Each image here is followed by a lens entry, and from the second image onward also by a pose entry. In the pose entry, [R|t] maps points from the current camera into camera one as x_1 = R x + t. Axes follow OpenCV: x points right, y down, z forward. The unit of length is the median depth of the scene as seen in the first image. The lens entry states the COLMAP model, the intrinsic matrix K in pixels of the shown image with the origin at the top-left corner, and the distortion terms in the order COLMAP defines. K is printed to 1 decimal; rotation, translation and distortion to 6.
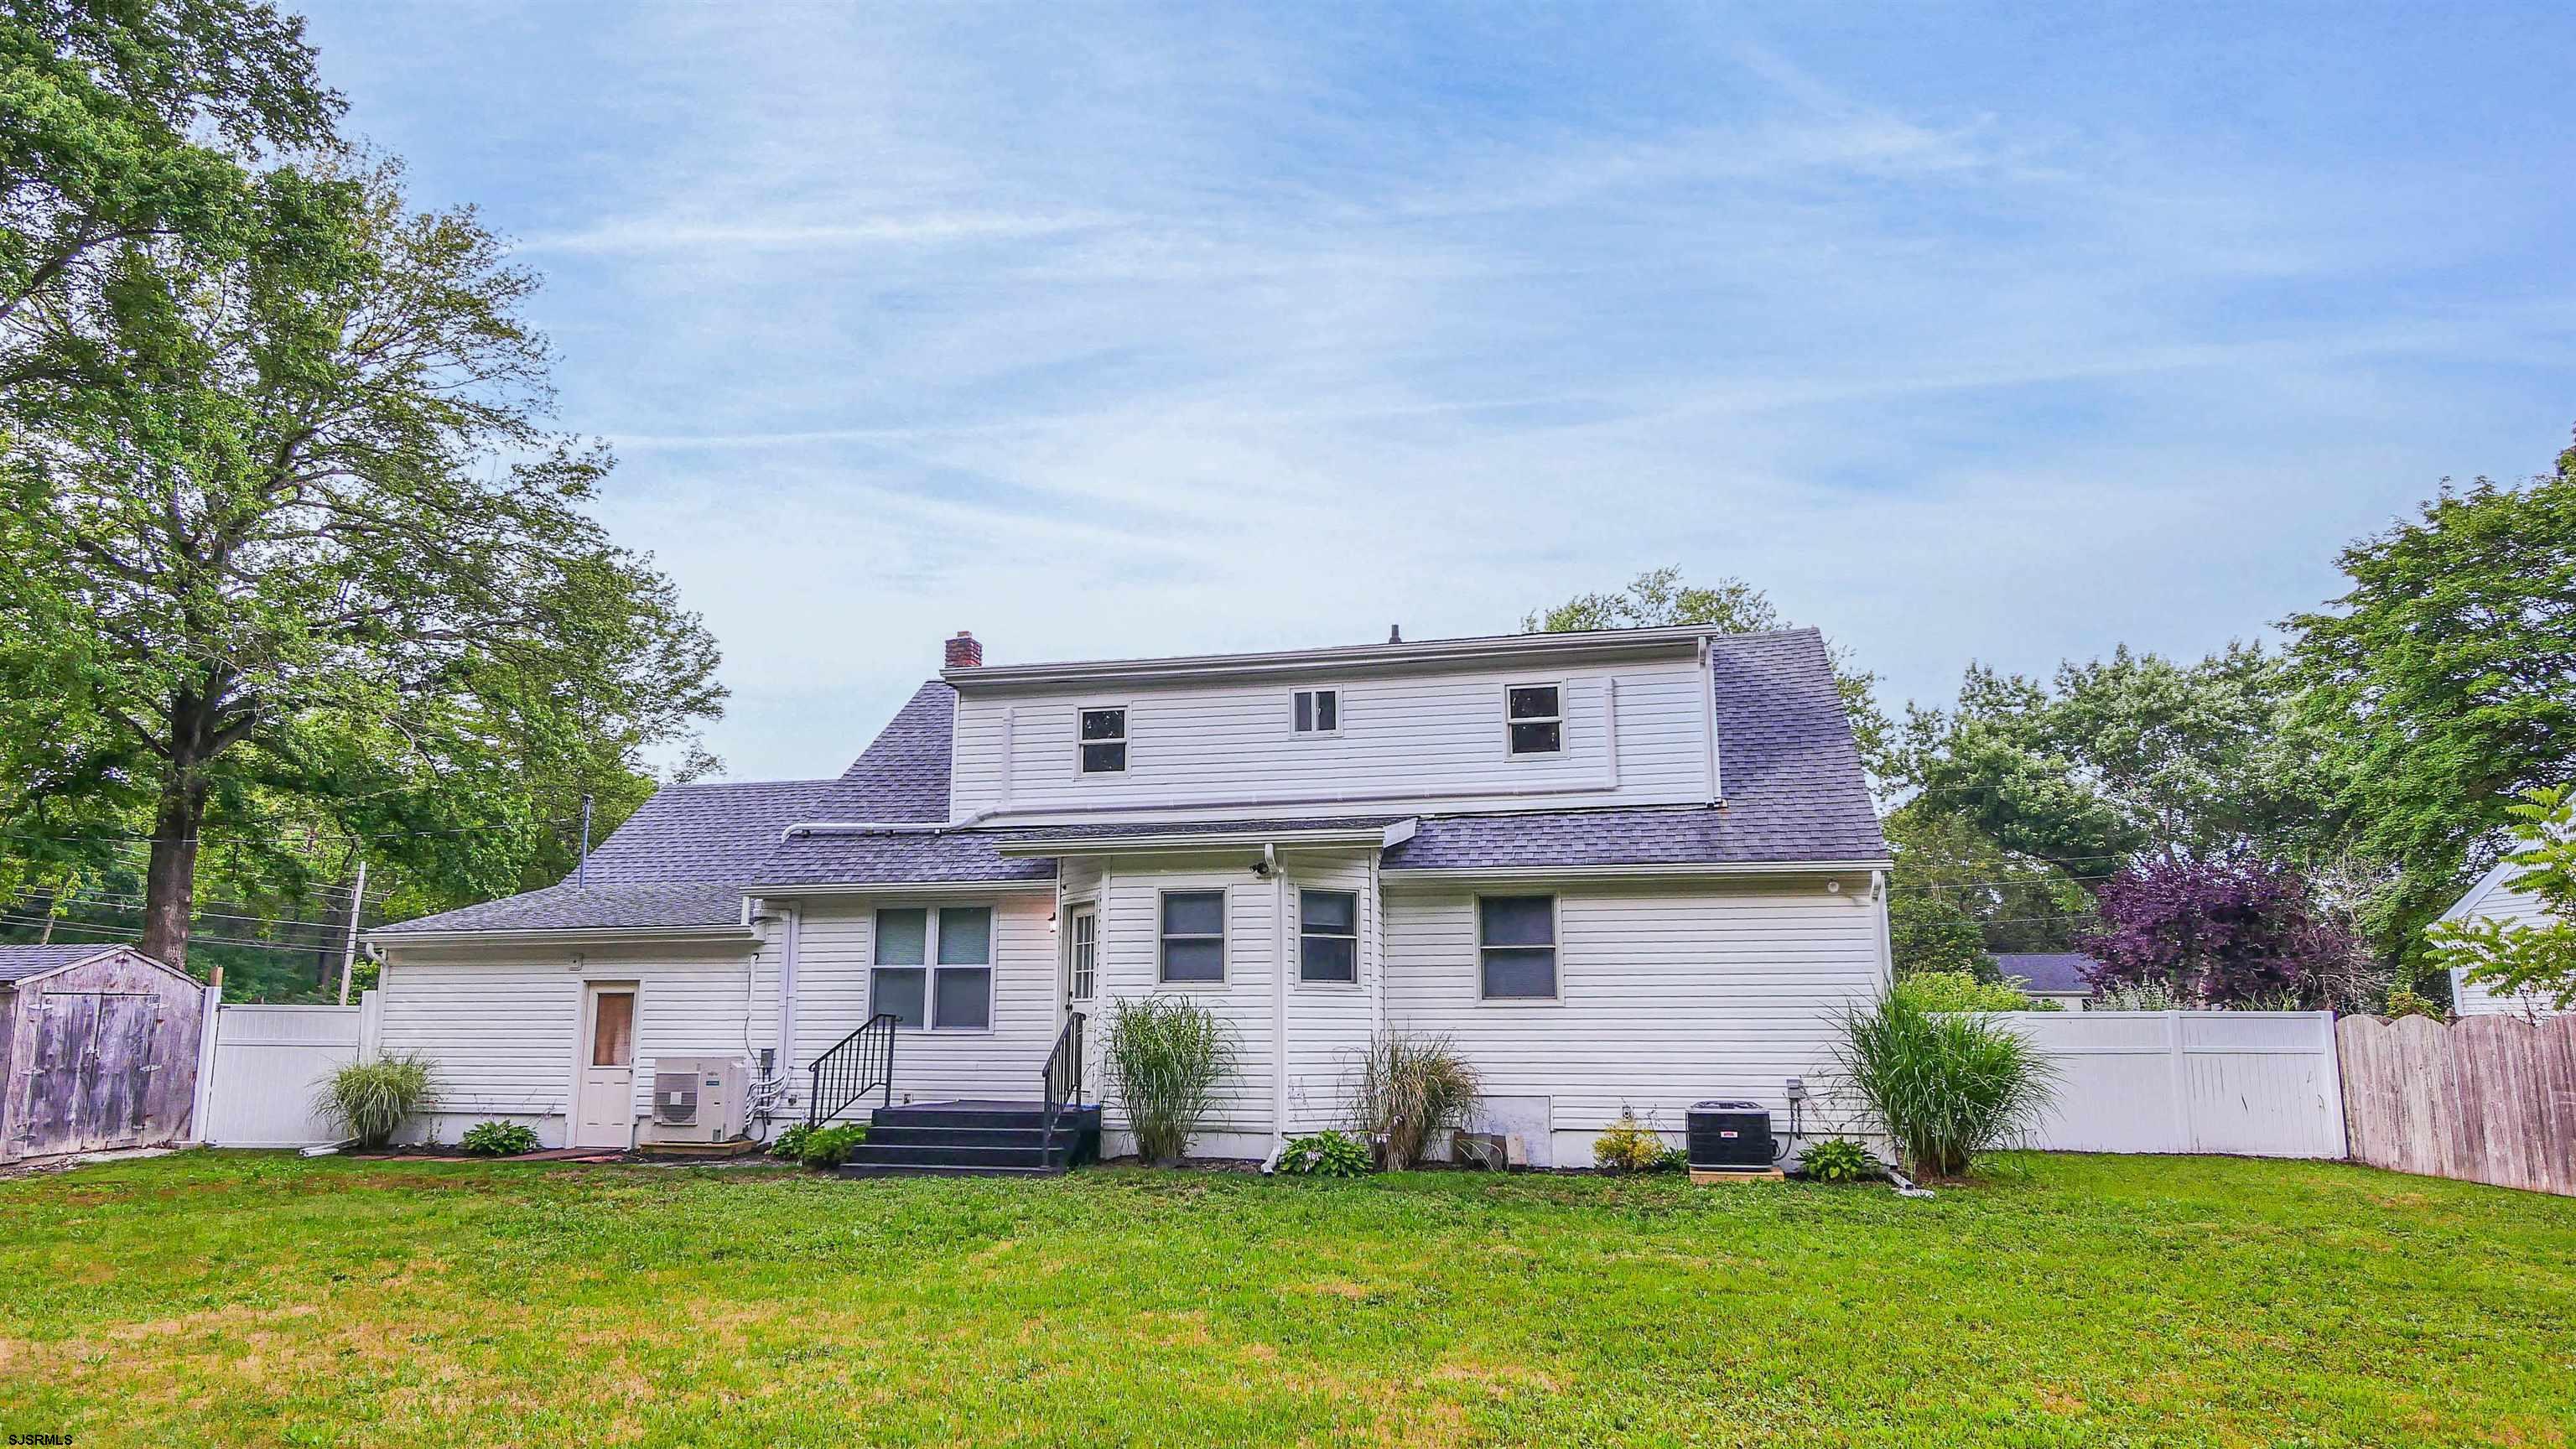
lens RADIAL K [[1562.3, 0, 1281.1], [0, 1562.3, 714.1], [0, 0, 1]] dist [0.008917, -0.000709]
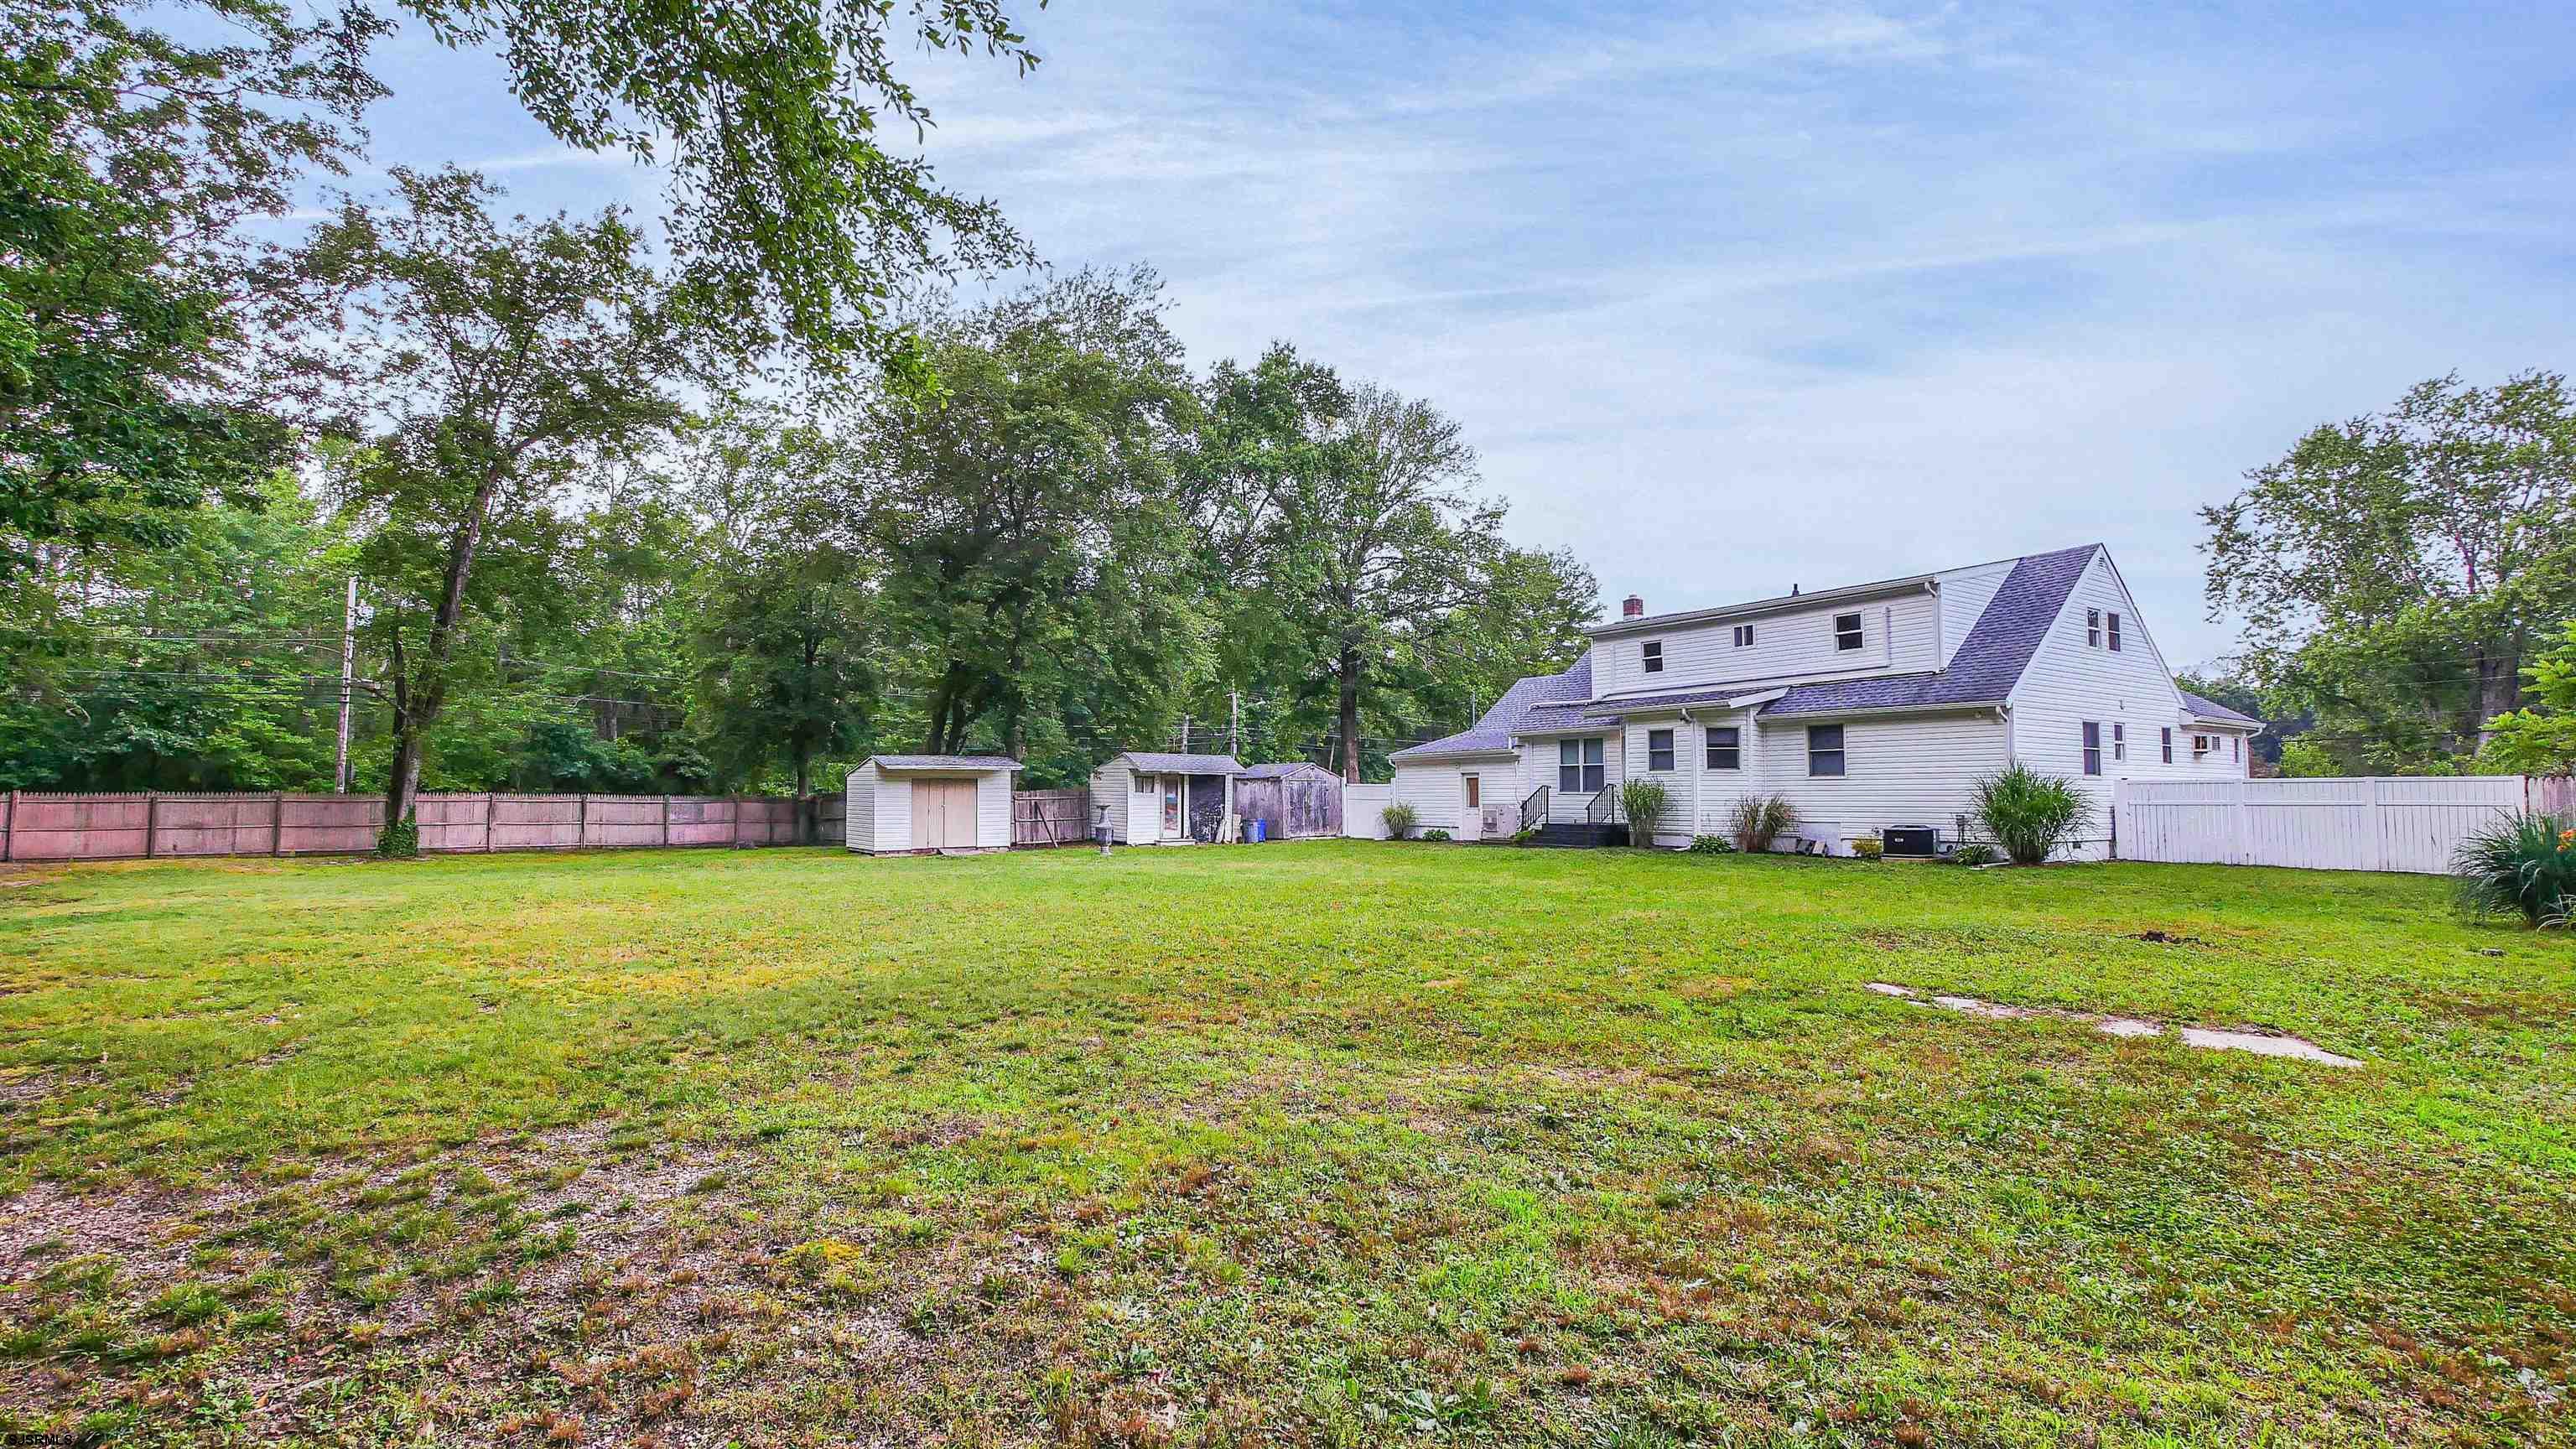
lens RADIAL K [[1192.8, 0, 1288.0], [0, 1192.8, 724.5], [0, 0, 1]] dist [0.000899, 0.000143]
pose [[0.743114, -0.042487, -0.667815, 0.629006], [0.129217, 0.988310, 0.080909, -0.092653], [0.656571, -0.146418, 0.739917, -0.557019]]
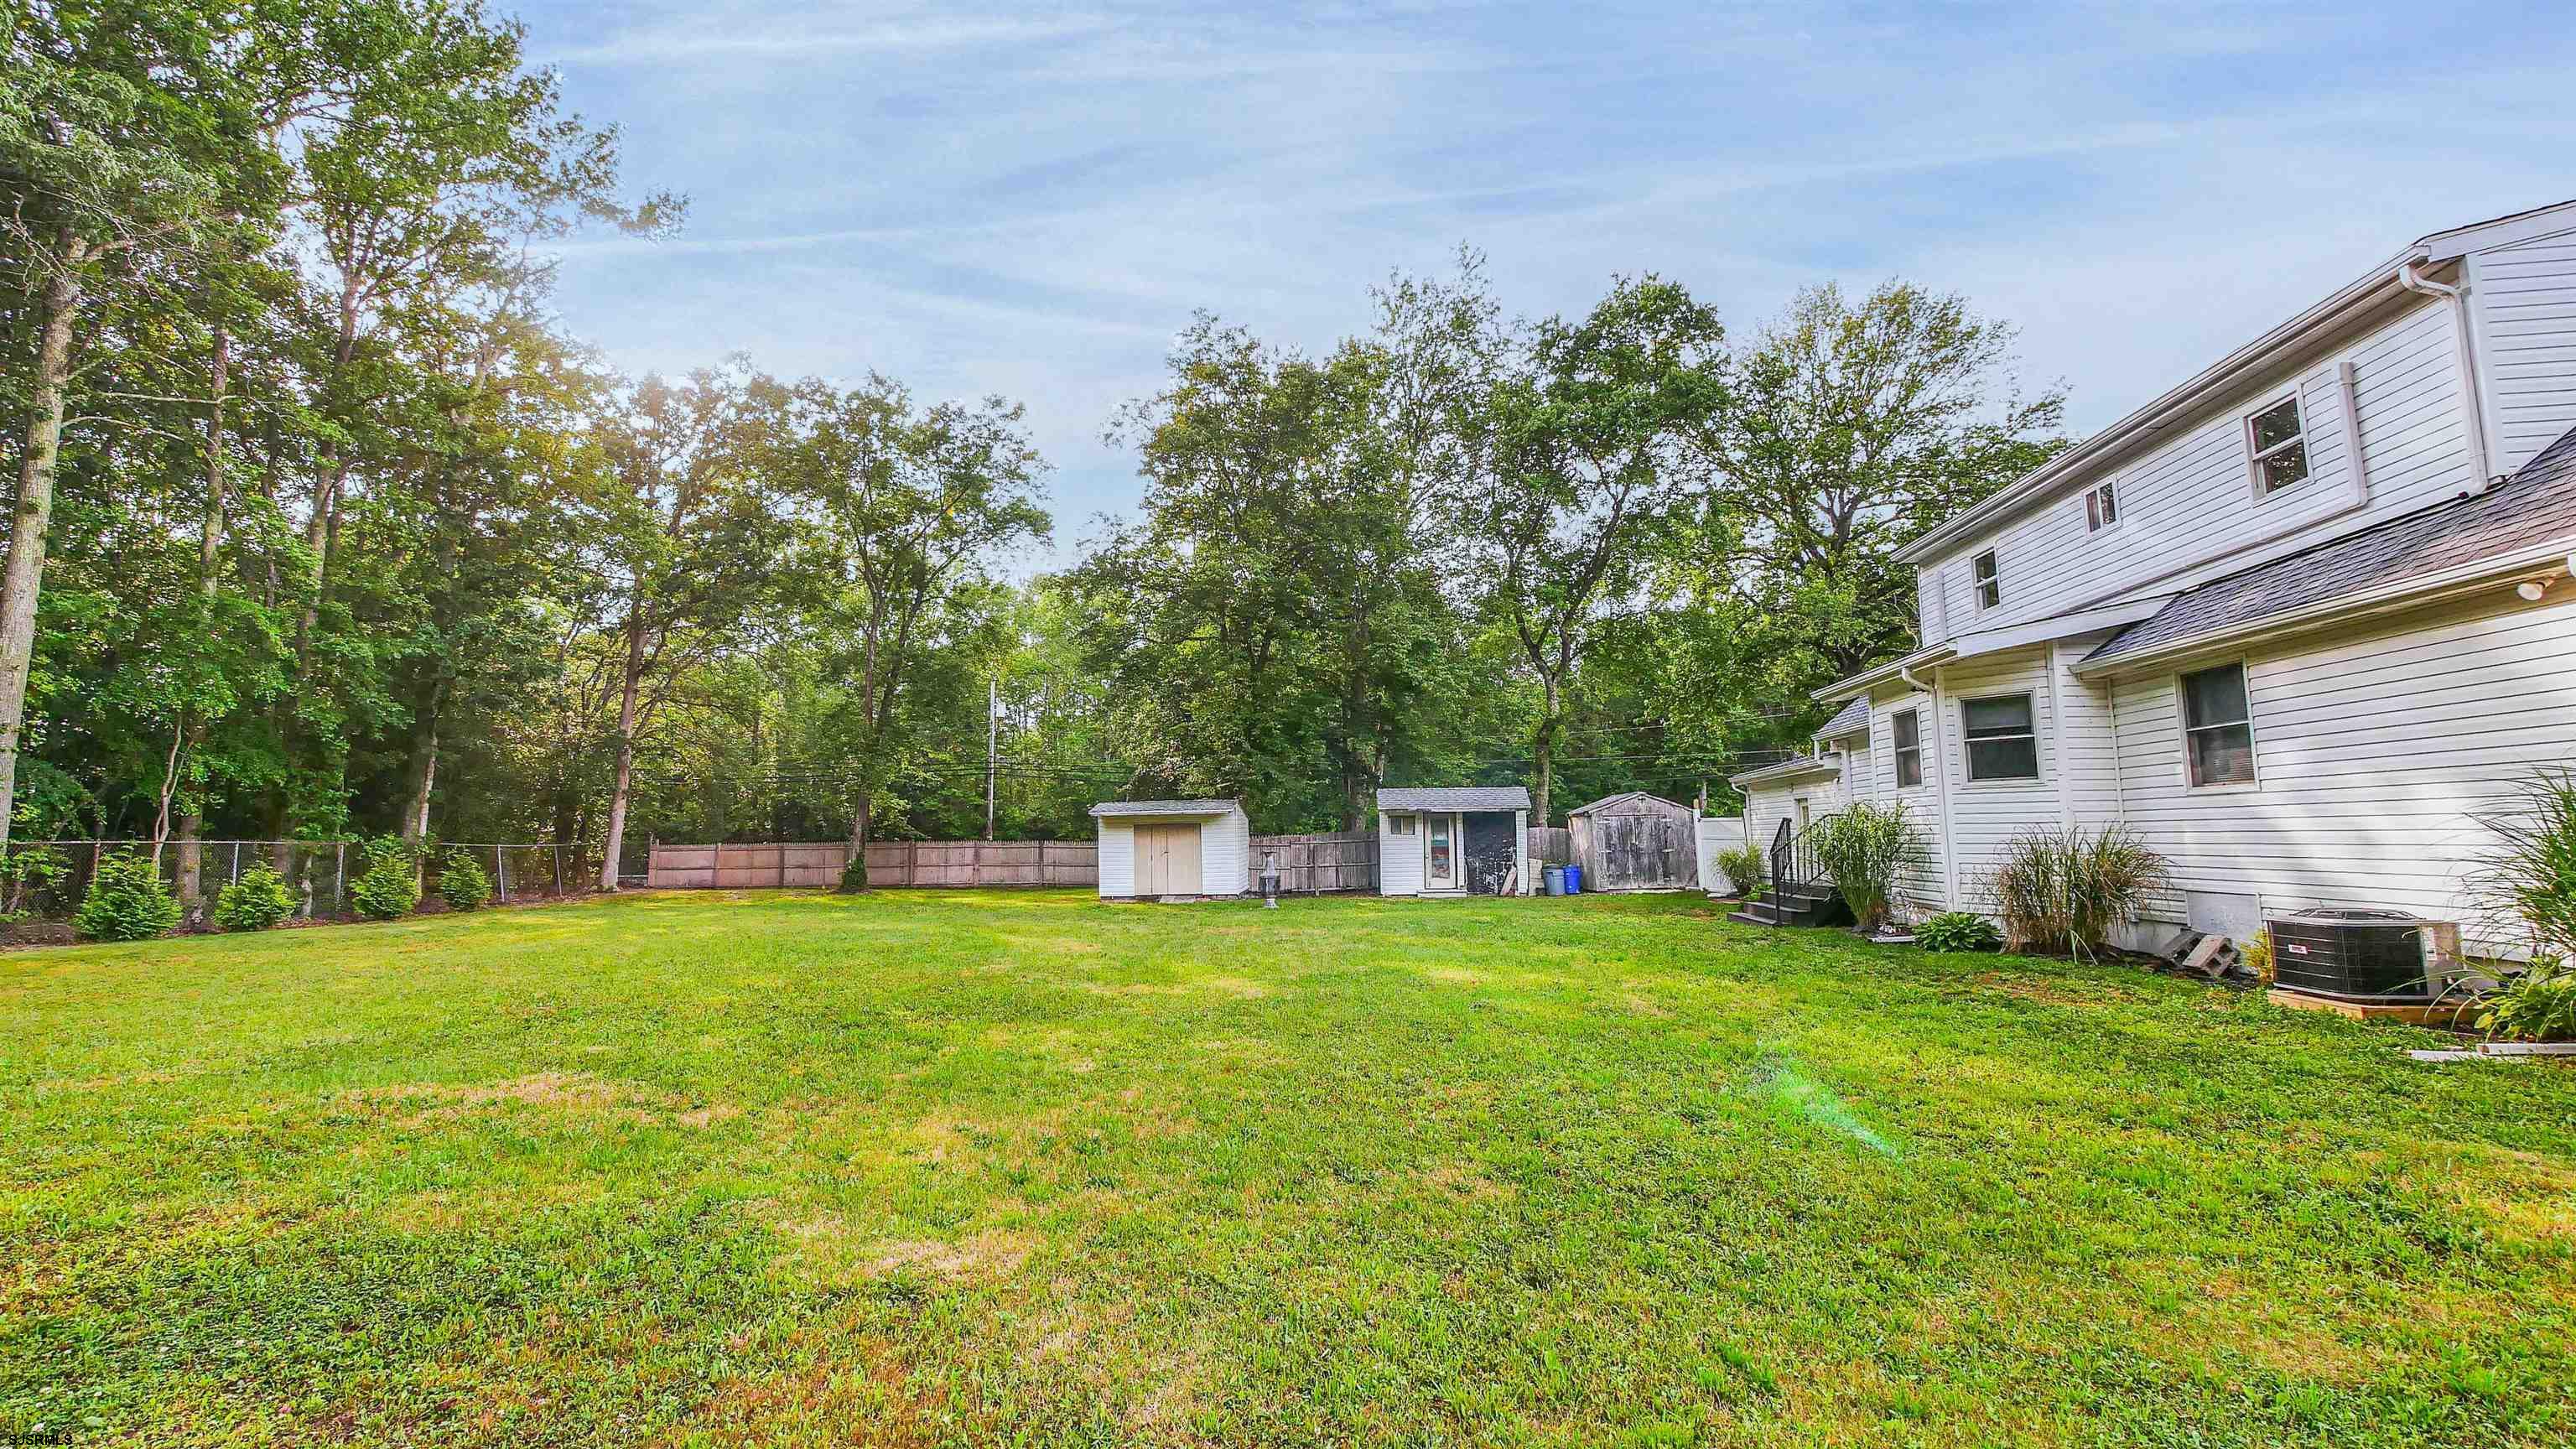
lens RADIAL K [[1078.4, 0, 1286.7], [0, 1078.4, 717.2], [0, 0, 1]] dist [-0.021200, -0.000067]
pose [[0.109312, -0.113141, -0.987547, 0.643337], [0.202777, 0.975147, -0.089275, 0.086896], [0.973105, -0.190493, 0.129538, 0.397002]]
